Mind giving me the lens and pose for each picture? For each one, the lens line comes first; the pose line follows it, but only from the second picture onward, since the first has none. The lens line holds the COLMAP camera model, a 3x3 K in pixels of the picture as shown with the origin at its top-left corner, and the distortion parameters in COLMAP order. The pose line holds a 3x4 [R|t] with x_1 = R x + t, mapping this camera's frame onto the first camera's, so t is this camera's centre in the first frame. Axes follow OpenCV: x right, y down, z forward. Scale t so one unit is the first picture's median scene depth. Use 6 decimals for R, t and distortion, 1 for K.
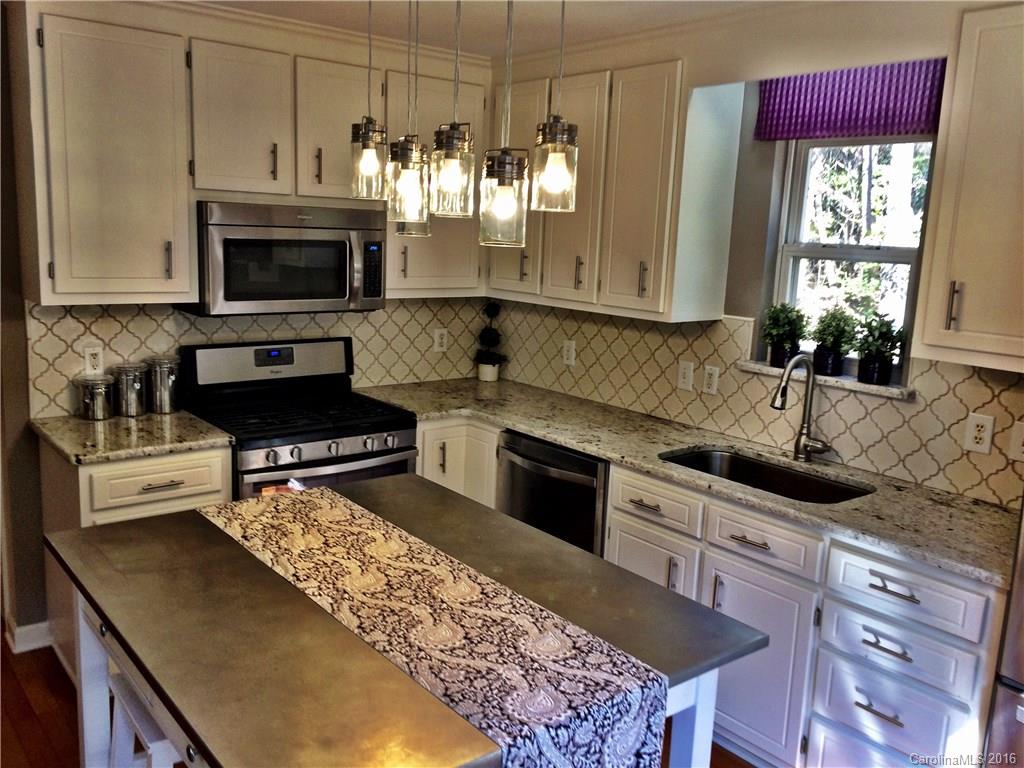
lens RADIAL K [[875.7, 0, 512.5], [0, 875.7, 385.4], [0, 0, 1]] dist [0.043113, -0.050982]
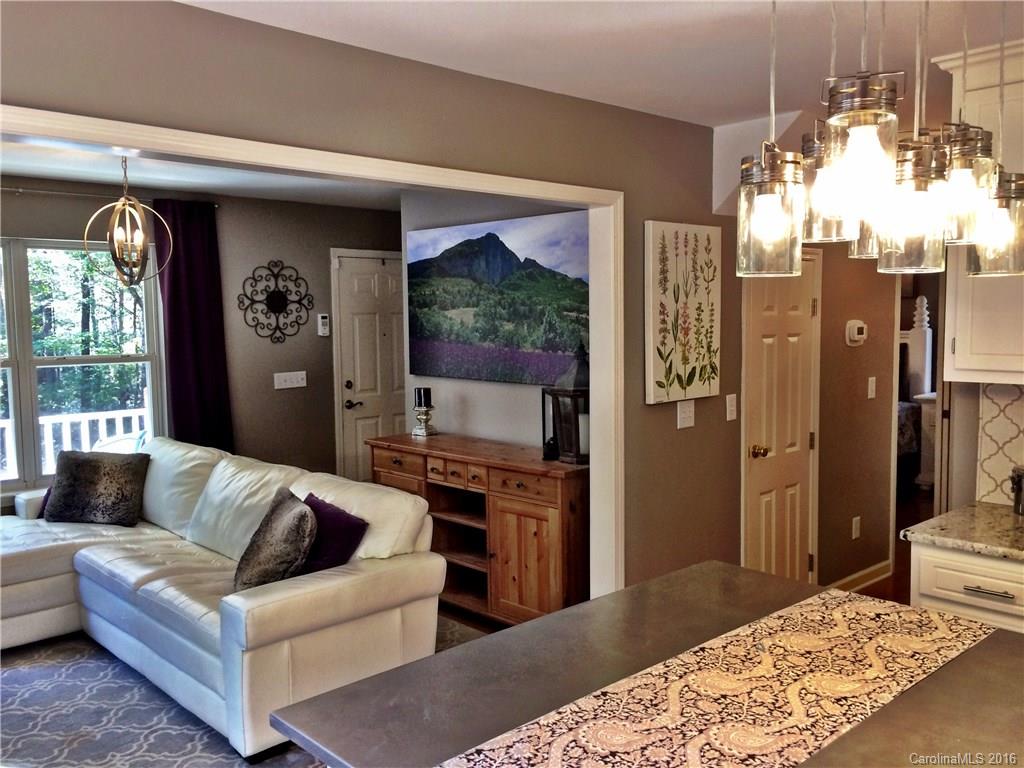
lens RADIAL K [[875.7, 0, 513.3], [0, 875.7, 383.7], [0, 0, 1]] dist [0.043113, -0.050982]
pose [[0.073393, 0.040283, -0.996489, 0.564866], [-0.169529, 0.985146, 0.027339, -0.043489], [0.982789, 0.166927, 0.079132, 0.596812]]
